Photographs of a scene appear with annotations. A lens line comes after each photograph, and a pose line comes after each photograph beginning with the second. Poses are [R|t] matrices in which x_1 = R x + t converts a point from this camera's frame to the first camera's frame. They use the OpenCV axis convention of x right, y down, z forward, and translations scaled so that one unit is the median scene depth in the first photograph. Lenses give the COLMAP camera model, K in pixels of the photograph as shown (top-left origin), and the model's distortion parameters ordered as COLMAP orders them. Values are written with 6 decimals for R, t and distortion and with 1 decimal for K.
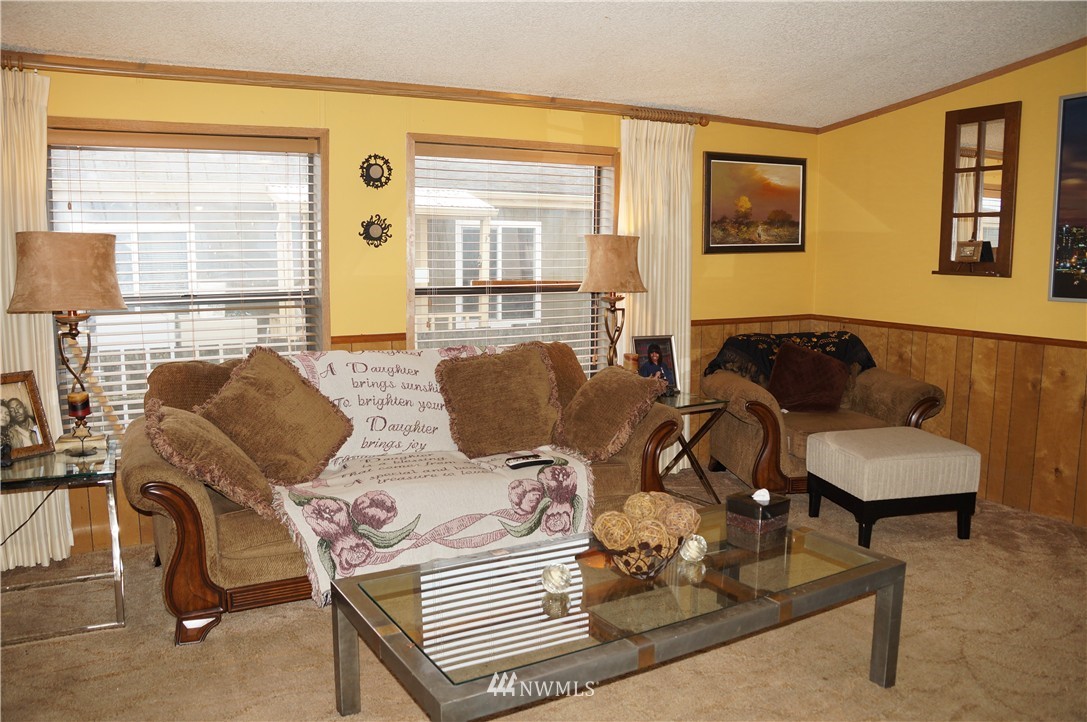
lens RADIAL K [[853.8, 0, 543.5], [0, 853.8, 361.0], [0, 0, 1]] dist [-0.177244, 0.136204]
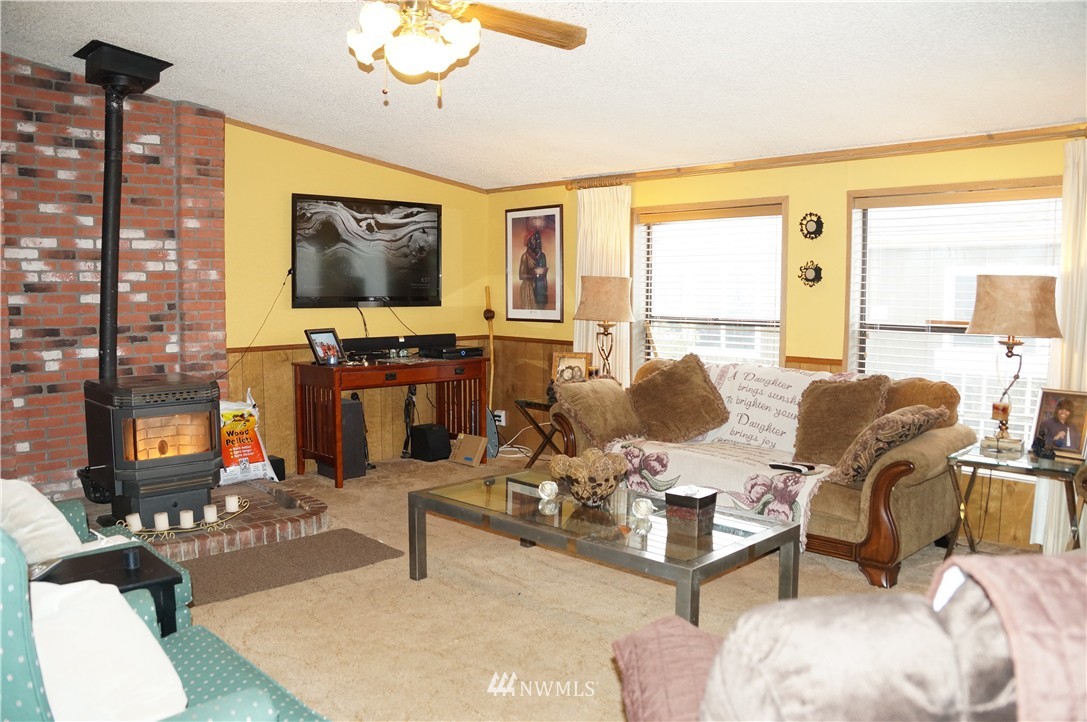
lens RADIAL K [[853.8, 0, 543.5], [0, 853.8, 361.0], [0, 0, 1]] dist [-0.177244, 0.136204]
pose [[0.256001, 0.074928, -0.963768, 0.994993], [-0.129824, 0.990625, 0.042531, -0.031554], [0.957919, 0.114232, 0.263329, 0.347637]]
